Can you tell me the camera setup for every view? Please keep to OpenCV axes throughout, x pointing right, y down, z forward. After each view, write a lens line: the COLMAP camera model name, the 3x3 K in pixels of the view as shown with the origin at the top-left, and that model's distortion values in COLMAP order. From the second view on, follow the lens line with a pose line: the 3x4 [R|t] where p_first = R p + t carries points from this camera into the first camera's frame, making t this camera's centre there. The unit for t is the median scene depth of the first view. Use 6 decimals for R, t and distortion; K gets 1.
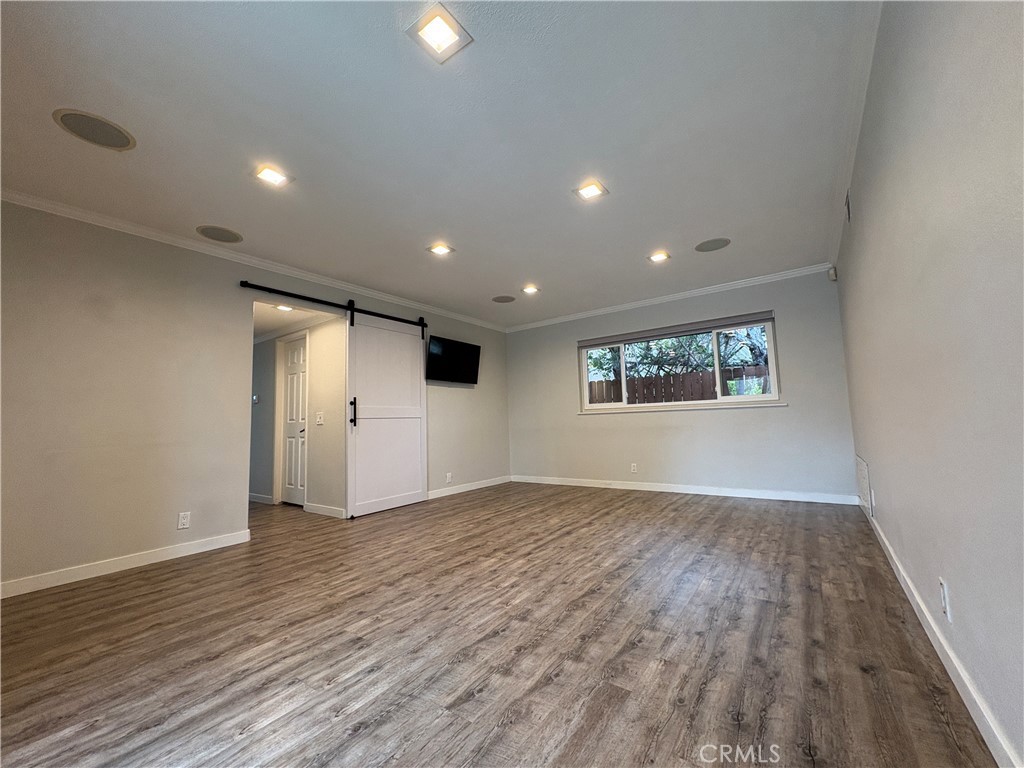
lens RADIAL K [[408.1, 0, 513.5], [0, 408.1, 385.3], [0, 0, 1]] dist [-0.002027, 0.000445]
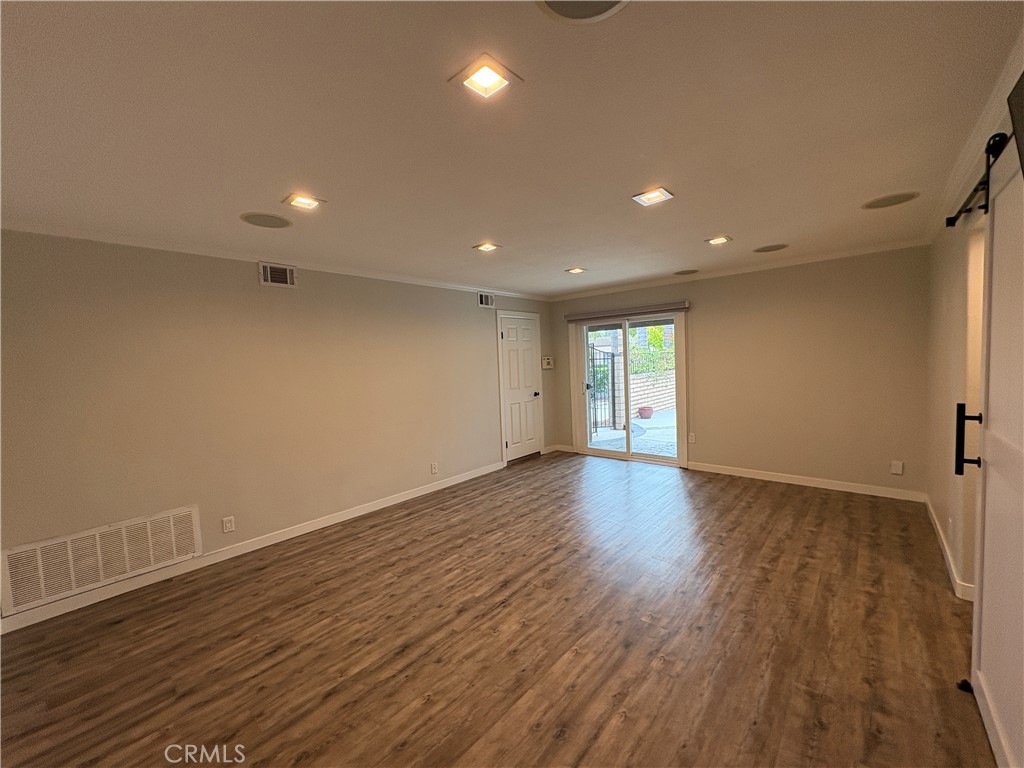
lens RADIAL K [[408.1, 0, 513.5], [0, 408.1, 385.3], [0, 0, 1]] dist [-0.002027, 0.000445]
pose [[-0.992708, 0.068522, 0.099173, 0.014922], [0.065902, 0.997391, -0.029456, -0.011506], [-0.100932, -0.022705, -0.994634, 2.553614]]
